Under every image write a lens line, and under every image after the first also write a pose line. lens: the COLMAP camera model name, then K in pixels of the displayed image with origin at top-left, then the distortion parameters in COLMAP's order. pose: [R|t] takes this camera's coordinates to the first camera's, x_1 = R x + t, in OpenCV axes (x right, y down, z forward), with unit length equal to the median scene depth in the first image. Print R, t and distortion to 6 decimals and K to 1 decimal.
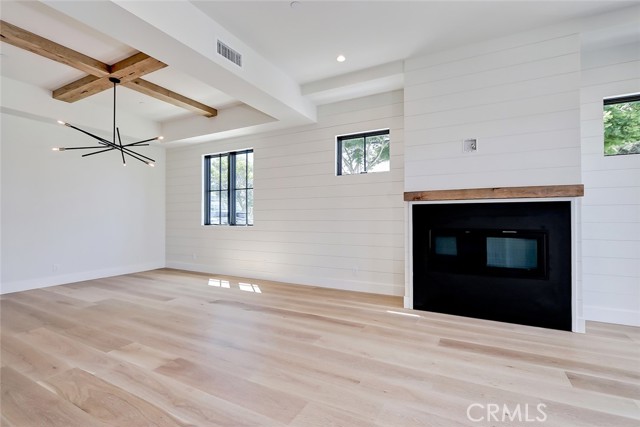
lens RADIAL K [[293.9, 0, 320.3], [0, 293.9, 214.2], [0, 0, 1]] dist [0.006791, -0.004678]
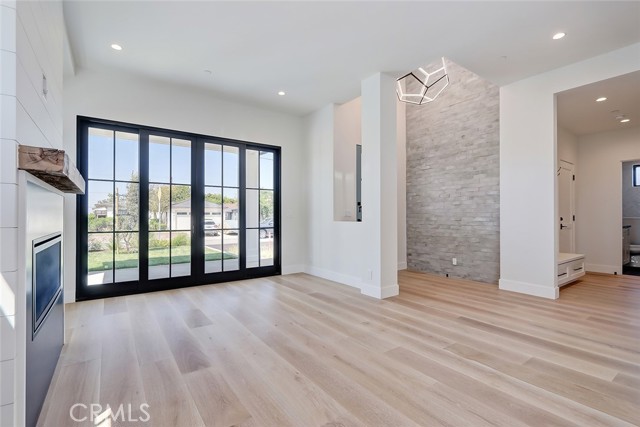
lens RADIAL K [[293.9, 0, 319.8], [0, 293.9, 216.2], [0, 0, 1]] dist [0.006791, -0.004678]
pose [[-0.896539, 0.001534, 0.442962, -0.189259], [-0.004714, 0.999904, -0.013004, 0.015164], [-0.442939, -0.013746, -0.896446, 1.176291]]
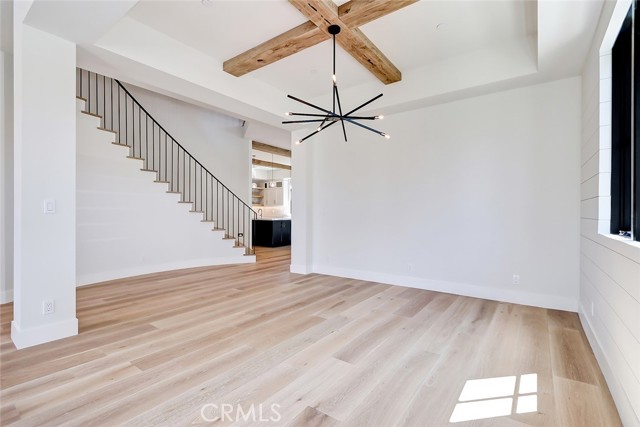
lens RADIAL K [[293.9, 0, 323.3], [0, 293.9, 213.7], [0, 0, 1]] dist [0.006791, -0.004678]
pose [[-0.144374, 0.004769, -0.989512, 0.055987], [0.014802, 0.999887, 0.002659, 0.015172], [0.989412, -0.014263, -0.144428, 1.184479]]
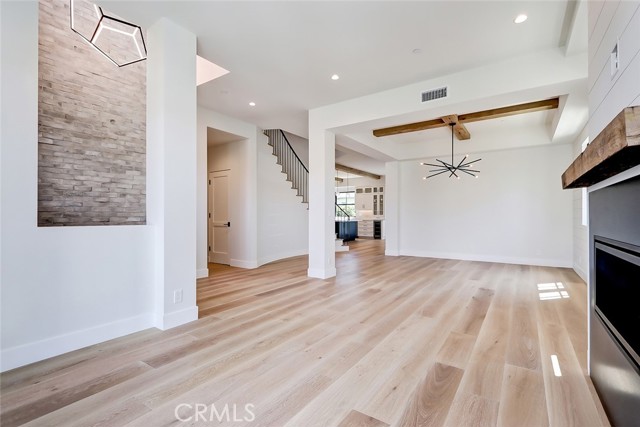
lens RADIAL K [[293.9, 0, 323.2], [0, 293.9, 214.1], [0, 0, 1]] dist [0.006791, -0.004678]
pose [[-0.109321, -0.005535, -0.993991, 0.947019], [0.014148, 0.999875, -0.007124, 0.005142], [0.993906, -0.014842, -0.109229, 0.551975]]
